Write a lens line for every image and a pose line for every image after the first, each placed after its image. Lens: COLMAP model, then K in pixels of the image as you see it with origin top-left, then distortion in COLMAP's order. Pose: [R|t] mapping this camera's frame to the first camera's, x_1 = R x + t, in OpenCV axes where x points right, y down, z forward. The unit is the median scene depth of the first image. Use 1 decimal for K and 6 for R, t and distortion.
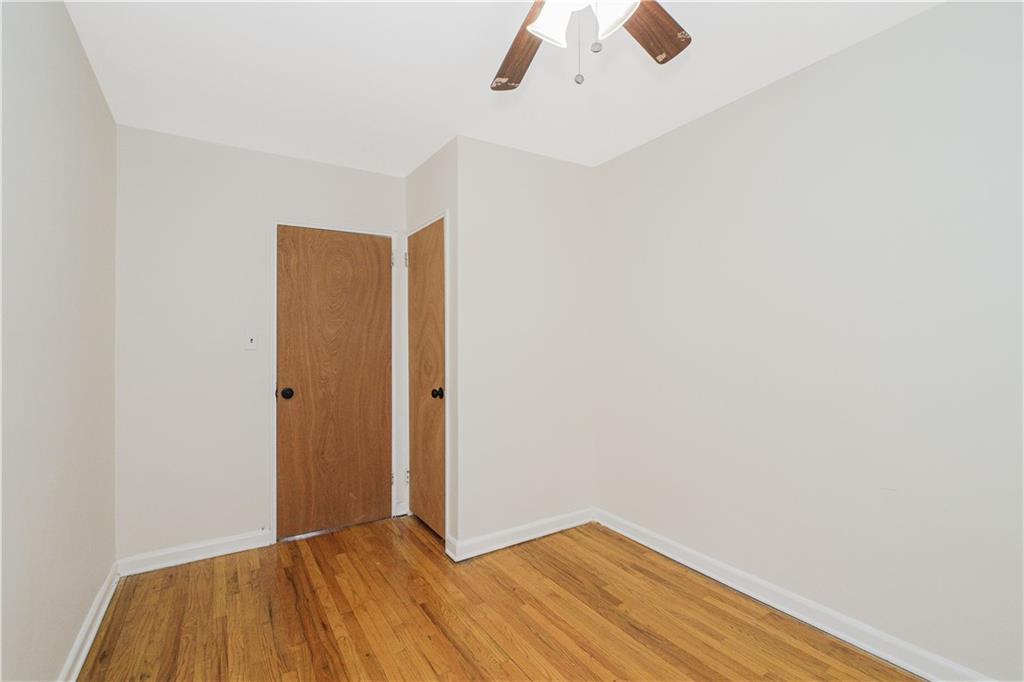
lens RADIAL K [[435.9, 0, 506.1], [0, 435.9, 341.6], [0, 0, 1]] dist [-0.000187, -0.001627]
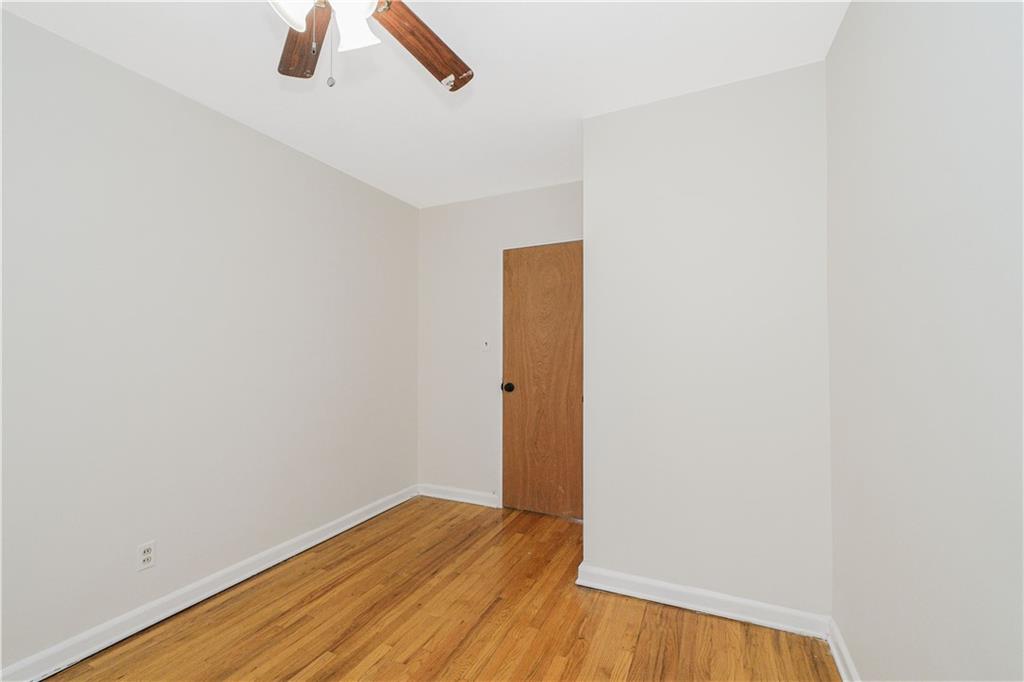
lens RADIAL K [[435.9, 0, 507.9], [0, 435.9, 344.2], [0, 0, 1]] dist [-0.000187, -0.001627]
pose [[0.556376, -0.002638, -0.830926, 0.527936], [0.003491, 0.999994, -0.000837, -0.000593], [0.830923, -0.002435, 0.556382, 0.341541]]
